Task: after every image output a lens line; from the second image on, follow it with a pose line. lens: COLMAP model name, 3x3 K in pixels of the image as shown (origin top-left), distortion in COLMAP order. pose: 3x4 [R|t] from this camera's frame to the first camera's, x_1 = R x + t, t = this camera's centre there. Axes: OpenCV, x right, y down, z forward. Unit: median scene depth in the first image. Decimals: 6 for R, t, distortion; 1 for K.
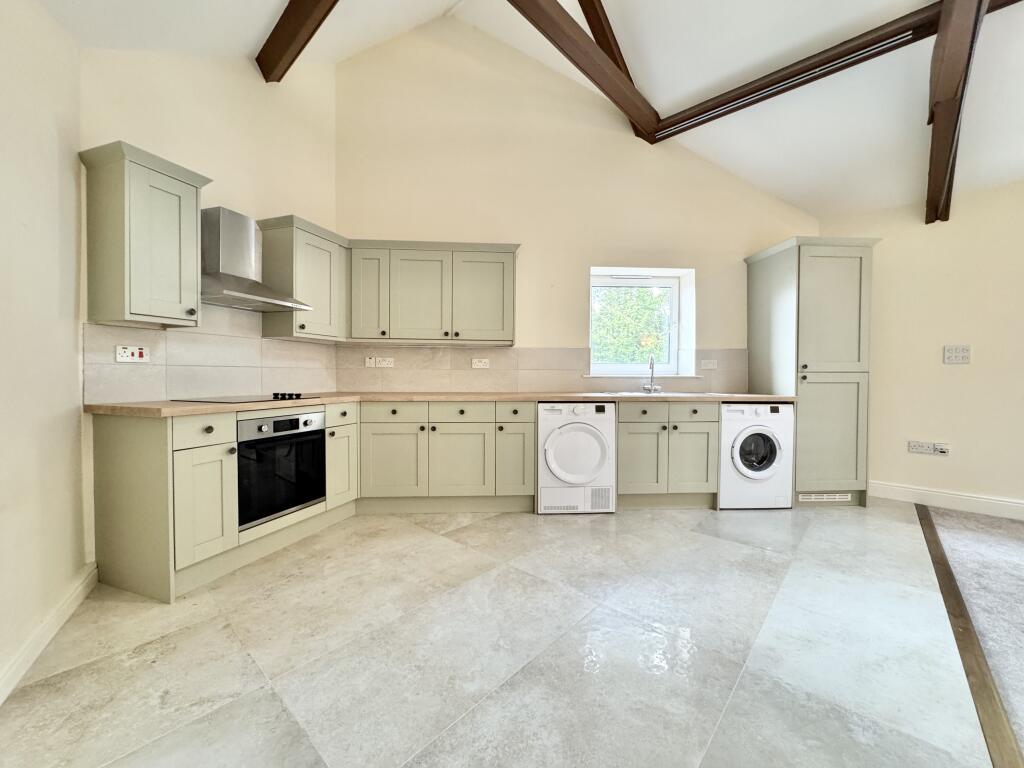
lens RADIAL K [[409.9, 0, 512.0], [0, 409.9, 384.0], [0, 0, 1]] dist [-0.000213, 0.000141]
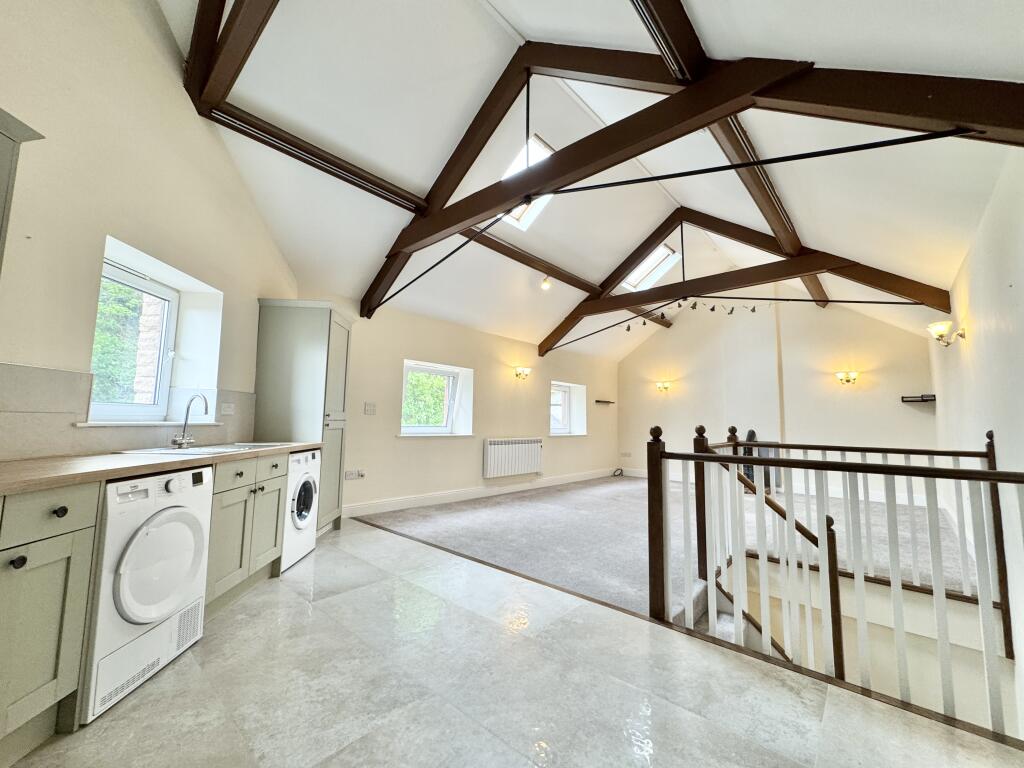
lens RADIAL K [[409.9, 0, 512.0], [0, 409.9, 384.0], [0, 0, 1]] dist [-0.000213, 0.000141]
pose [[-0.007196, 0.088943, 0.996011, -0.429600], [0.005914, 0.996023, -0.088902, -0.025142], [-0.999957, 0.005251, -0.007694, 0.504595]]
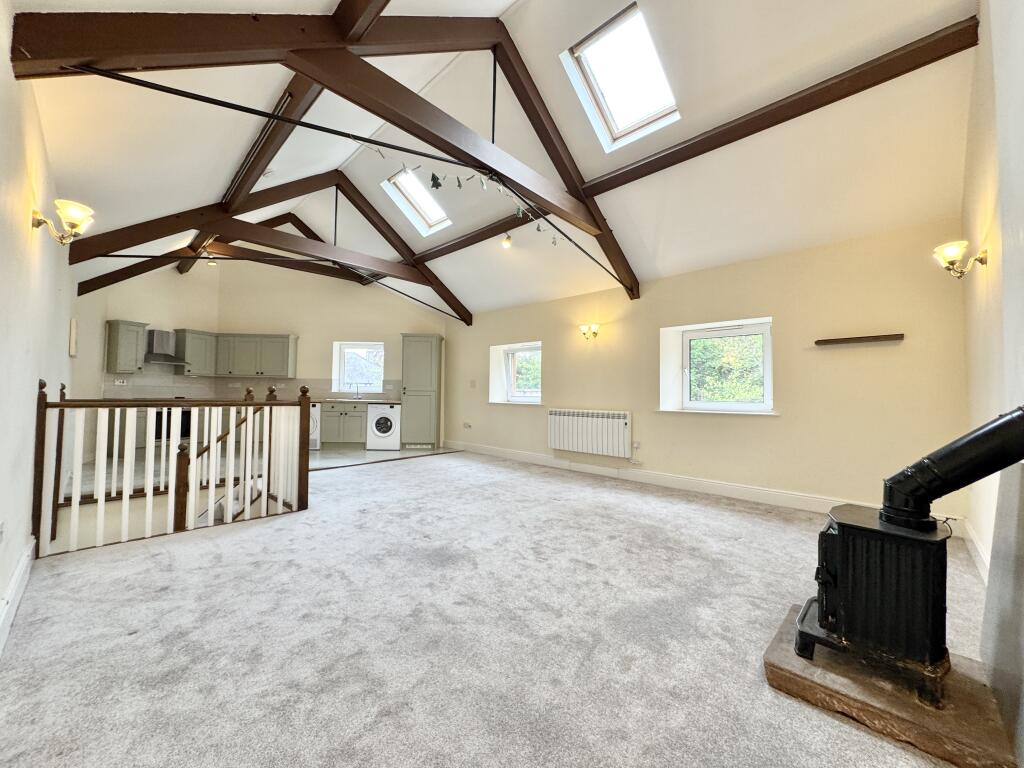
lens RADIAL K [[409.9, 0, 512.0], [0, 409.9, 384.0], [0, 0, 1]] dist [-0.000213, 0.000141]
pose [[0.999494, 0.006839, -0.031071, 1.407850], [-0.008313, 0.998834, -0.047549, 0.038712], [0.030710, 0.047783, 0.998386, -1.315587]]
